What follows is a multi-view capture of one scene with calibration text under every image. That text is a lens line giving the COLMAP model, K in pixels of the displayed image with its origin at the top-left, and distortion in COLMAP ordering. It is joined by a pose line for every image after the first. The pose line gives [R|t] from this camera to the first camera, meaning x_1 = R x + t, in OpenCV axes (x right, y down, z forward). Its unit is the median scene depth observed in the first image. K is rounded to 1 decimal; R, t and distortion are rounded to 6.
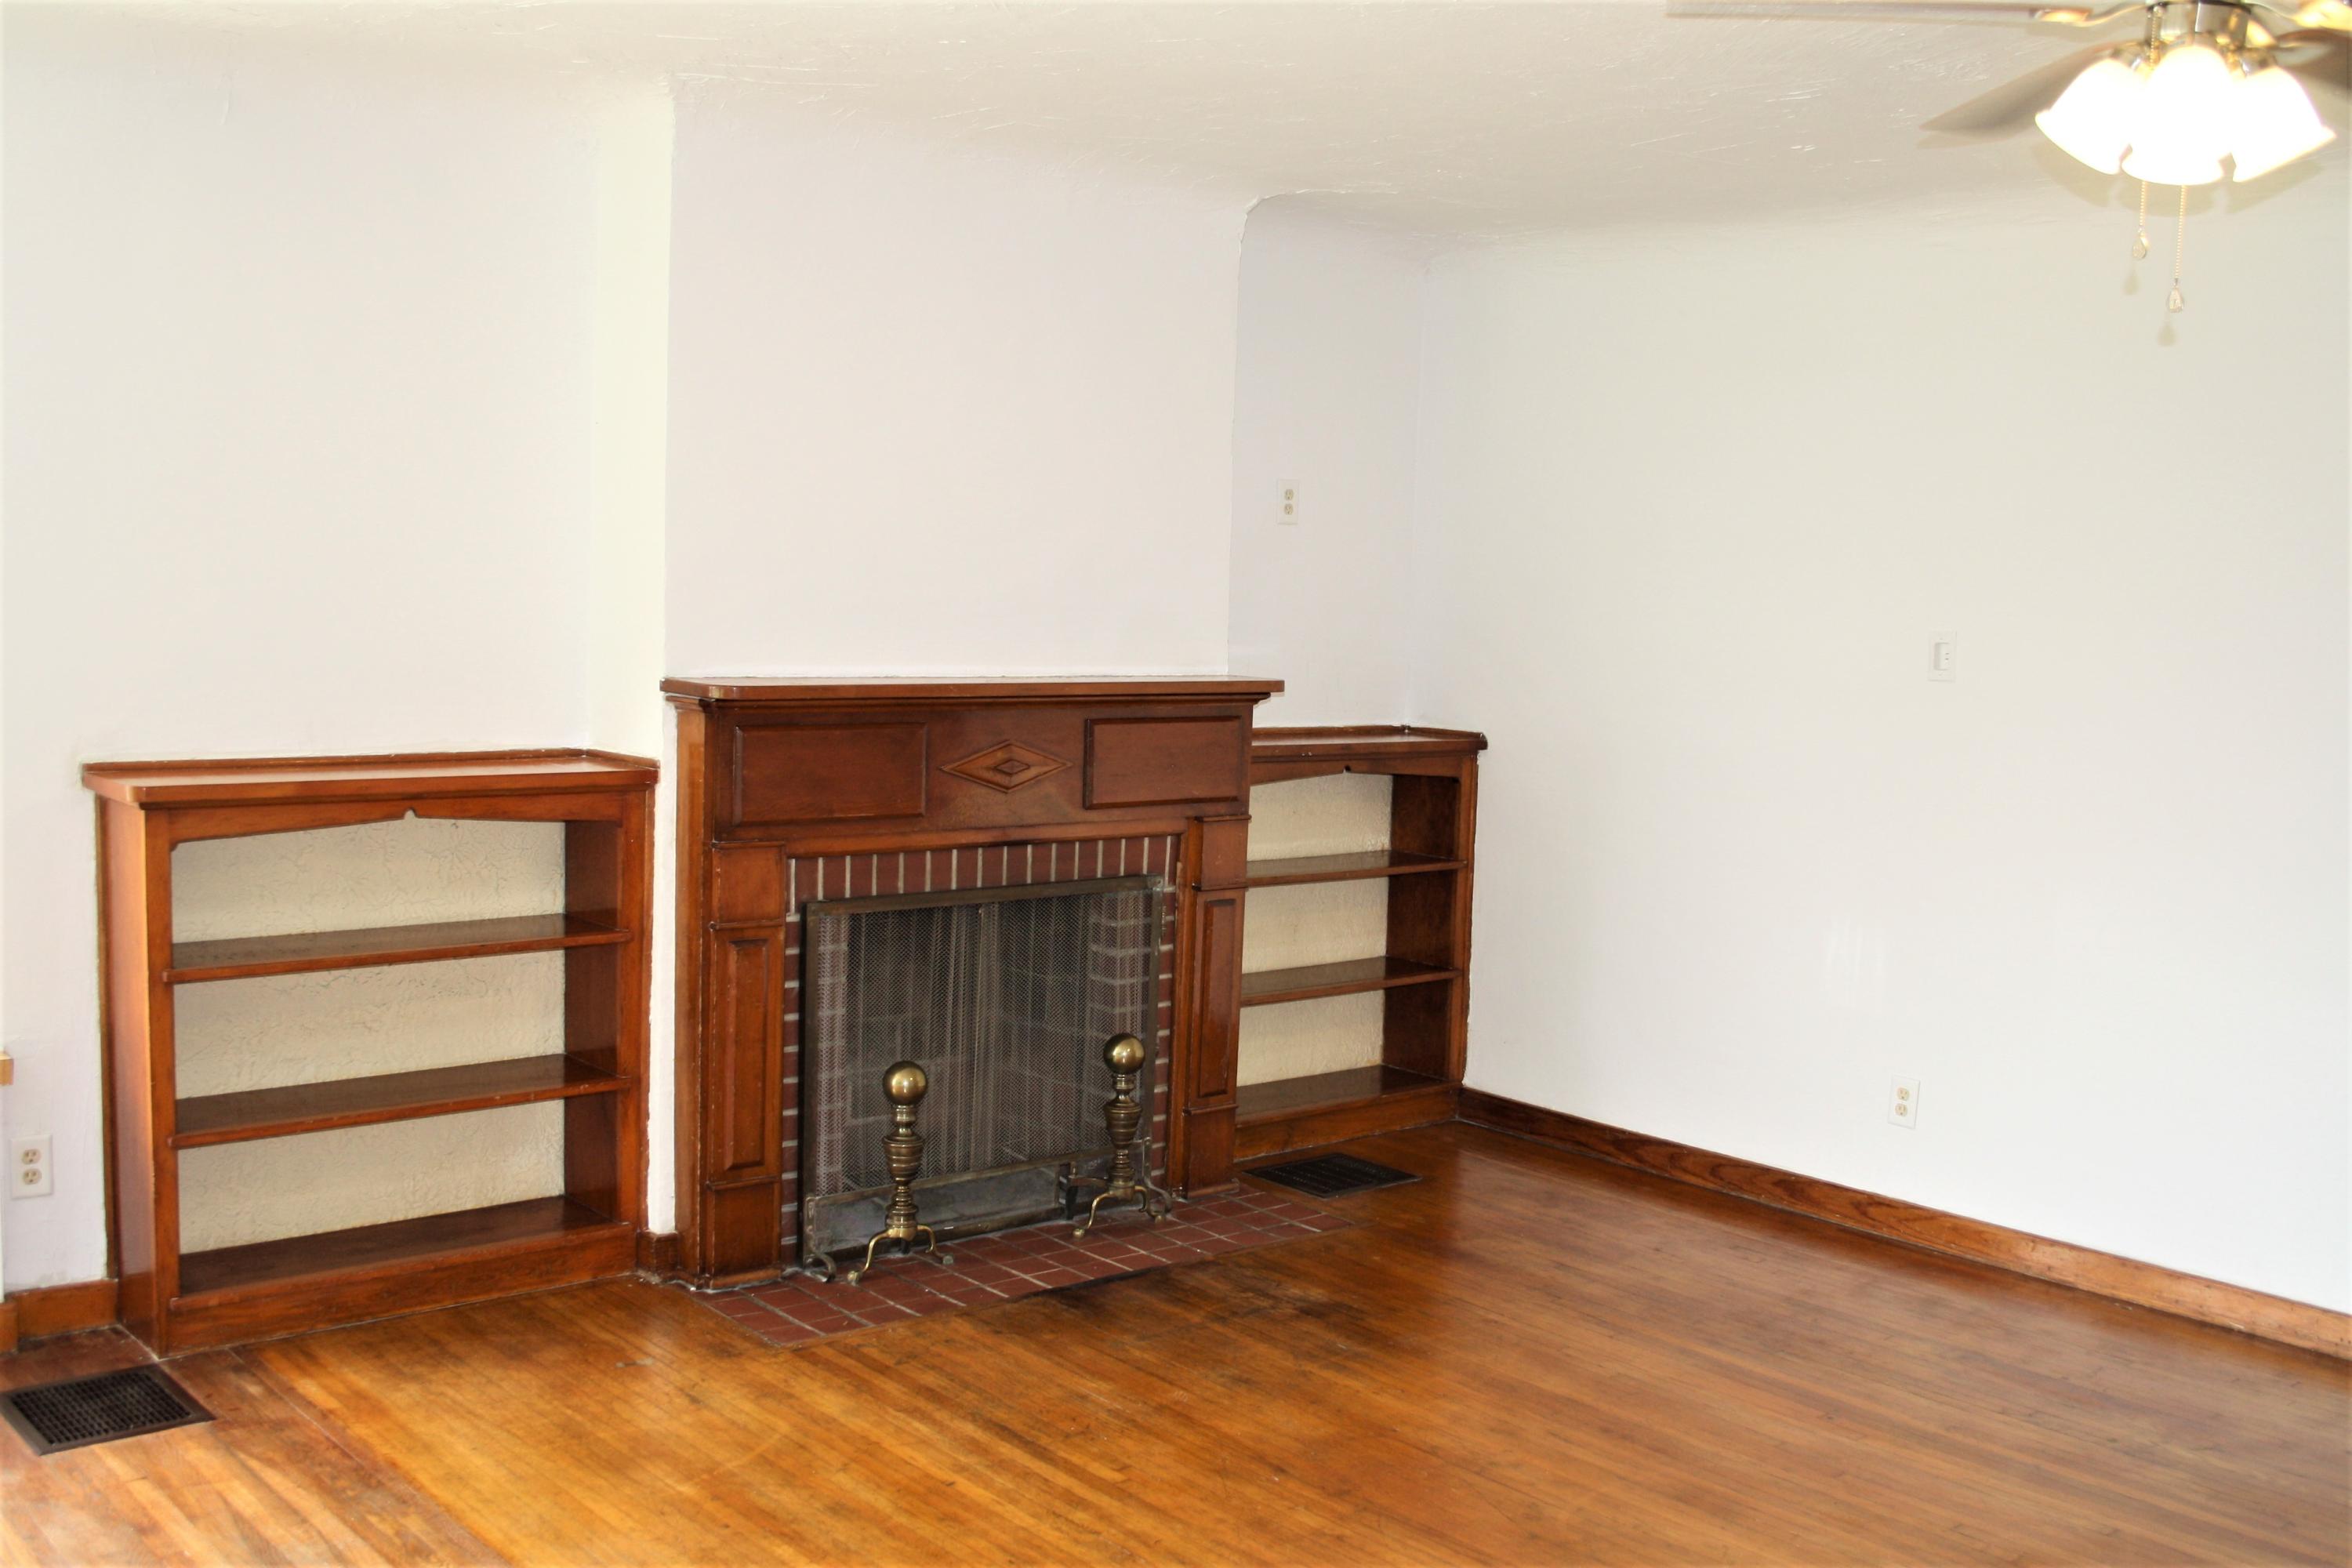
lens RADIAL K [[2382.4, 0, 1104.3], [0, 2382.4, 737.6], [0, 0, 1]] dist [-0.089839, 0.000000]
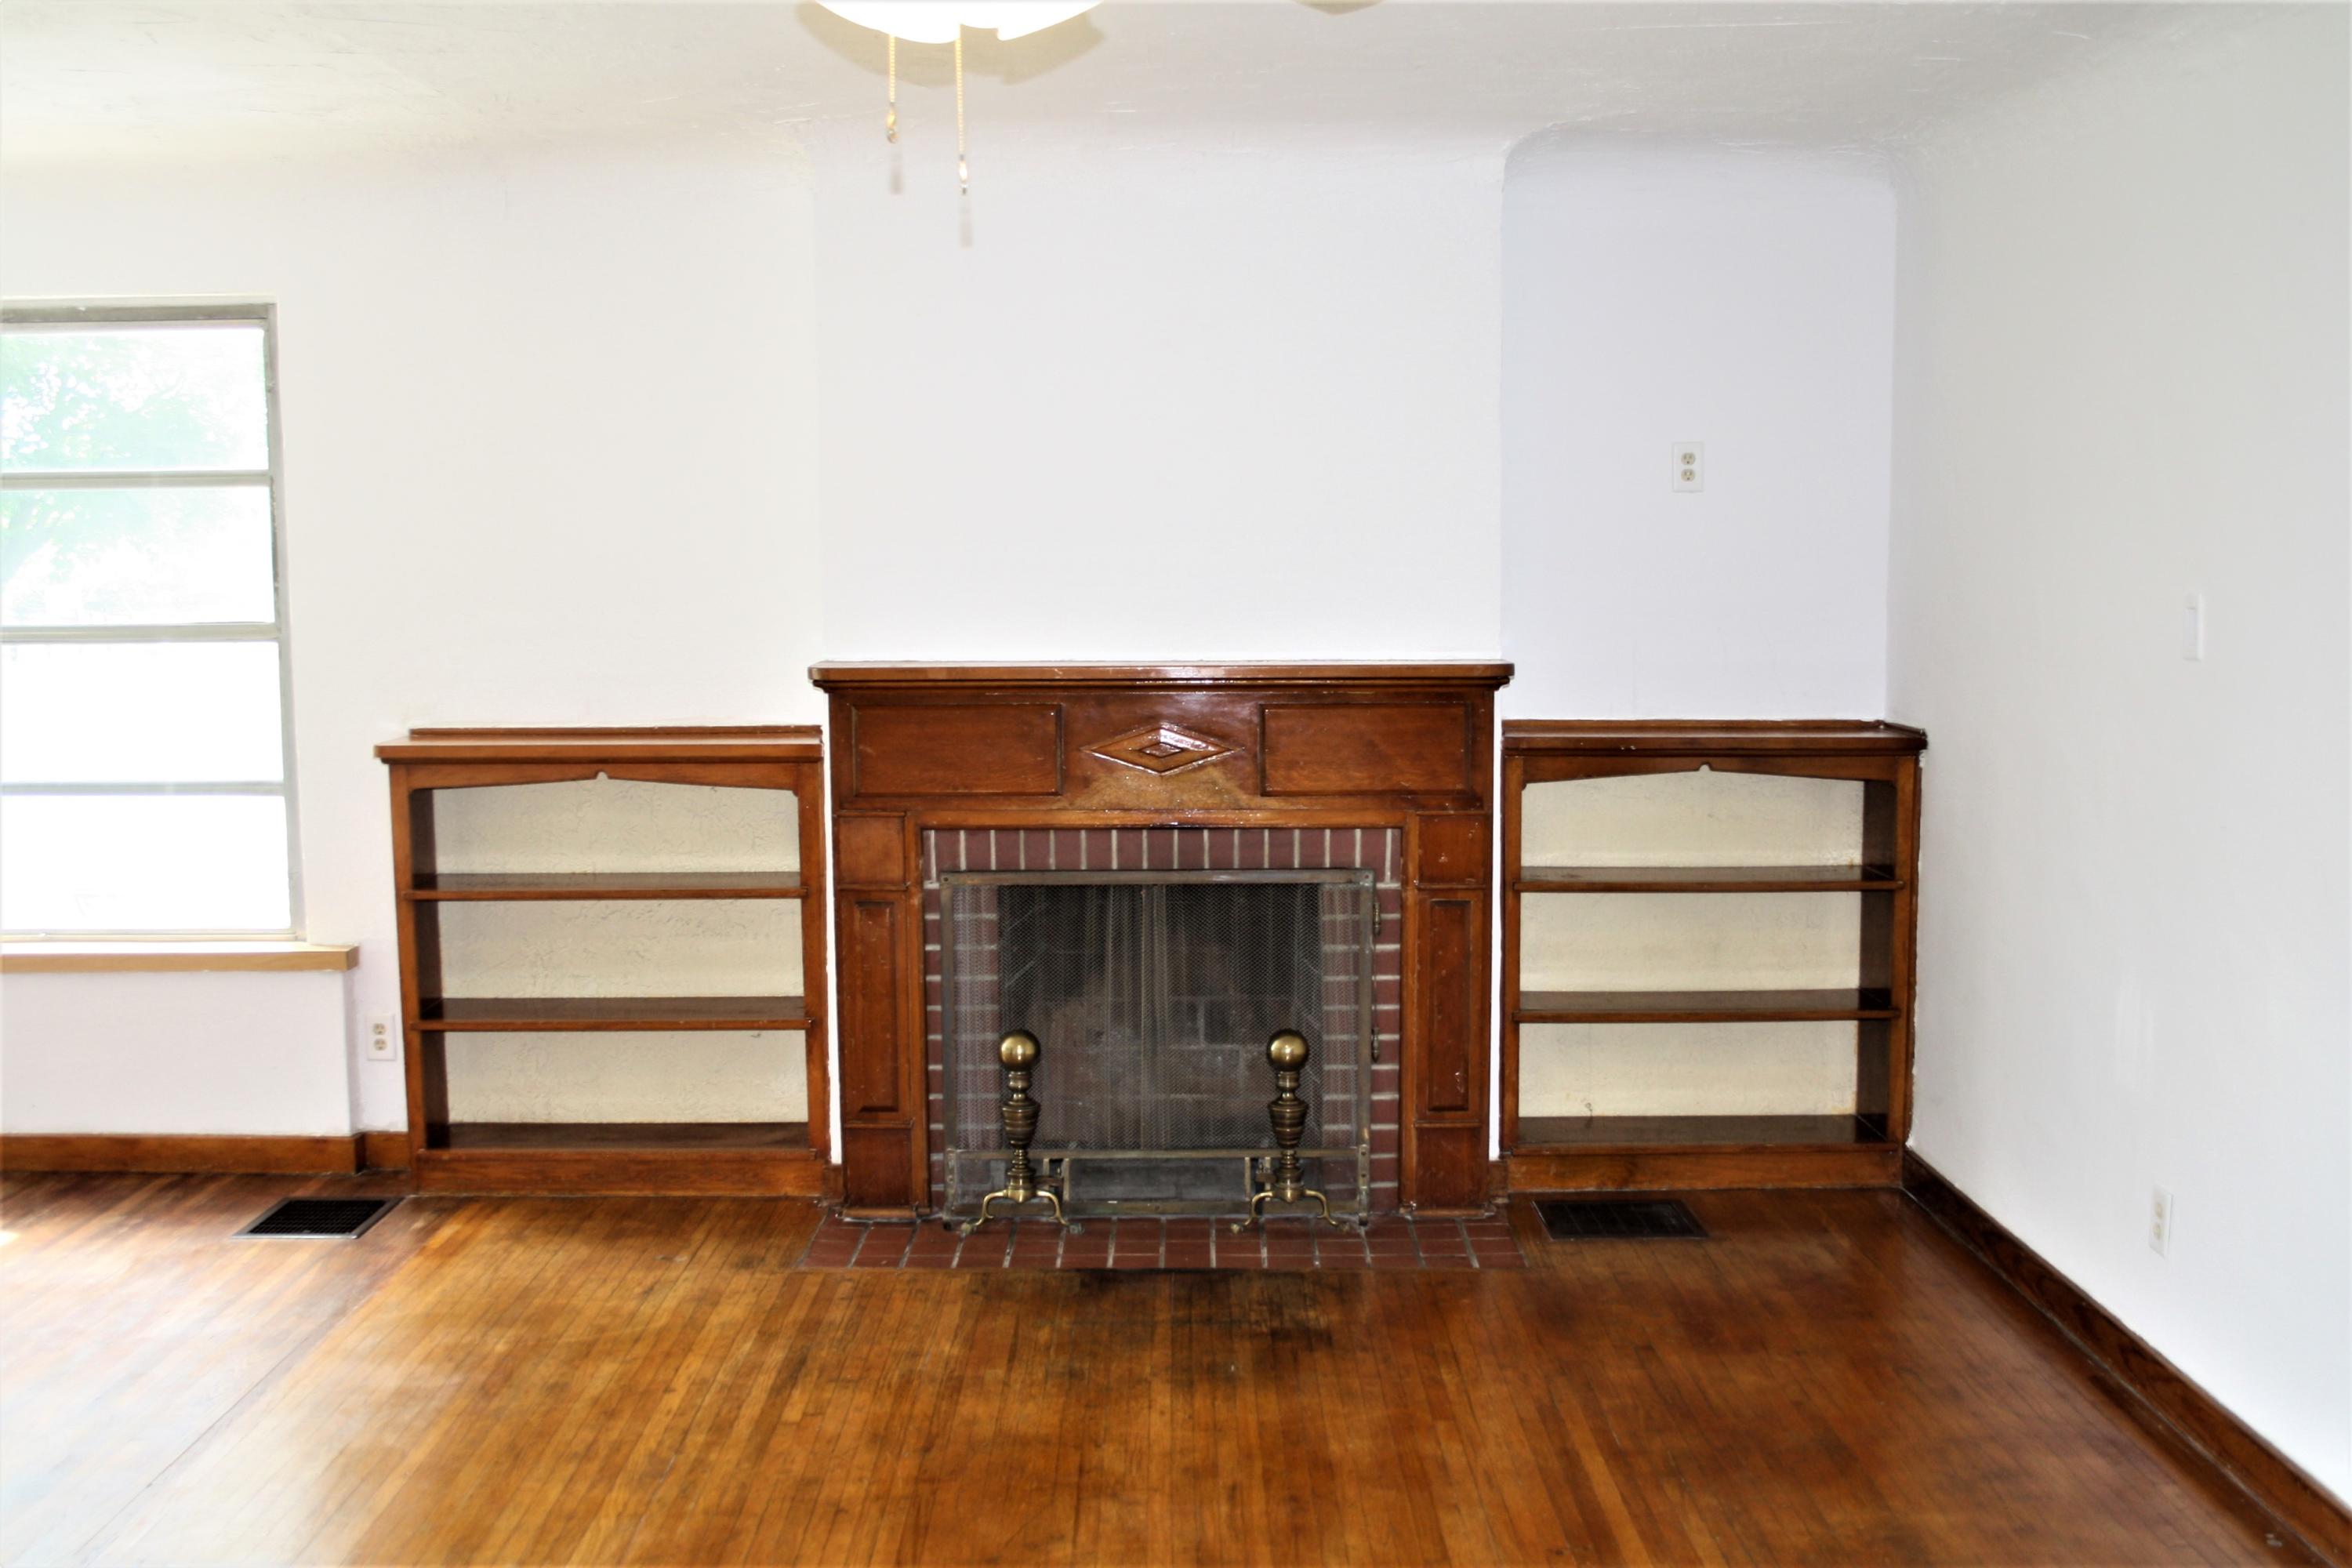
lens RADIAL K [[2382.4, 0, 1104.7], [0, 2382.4, 743.0], [0, 0, 1]] dist [-0.089839, 0.000000]
pose [[0.756205, 0.016905, -0.654116, 0.637520], [-0.017895, 0.999827, 0.005151, 0.004897], [0.654090, 0.007810, 0.756376, 0.241023]]
